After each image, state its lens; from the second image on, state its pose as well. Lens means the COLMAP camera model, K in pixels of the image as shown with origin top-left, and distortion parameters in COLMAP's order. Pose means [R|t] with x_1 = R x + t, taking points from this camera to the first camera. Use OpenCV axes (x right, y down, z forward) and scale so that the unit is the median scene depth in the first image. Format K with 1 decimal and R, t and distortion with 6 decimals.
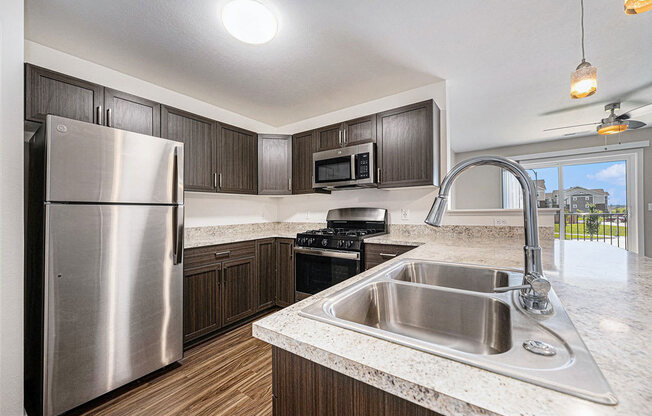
lens RADIAL K [[259.8, 0, 324.7], [0, 259.8, 206.6], [0, 0, 1]] dist [-0.003470, 0.000291]
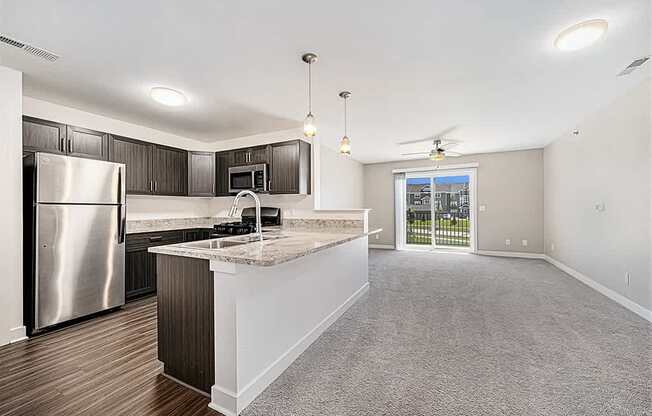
lens RADIAL K [[259.8, 0, 327.0], [0, 259.8, 207.5], [0, 0, 1]] dist [-0.003470, 0.000291]
pose [[0.987295, 0.008783, 0.158652, 0.281586], [-0.010784, 0.999873, 0.011754, -0.015470], [-0.158529, -0.013316, 0.987265, -0.507006]]
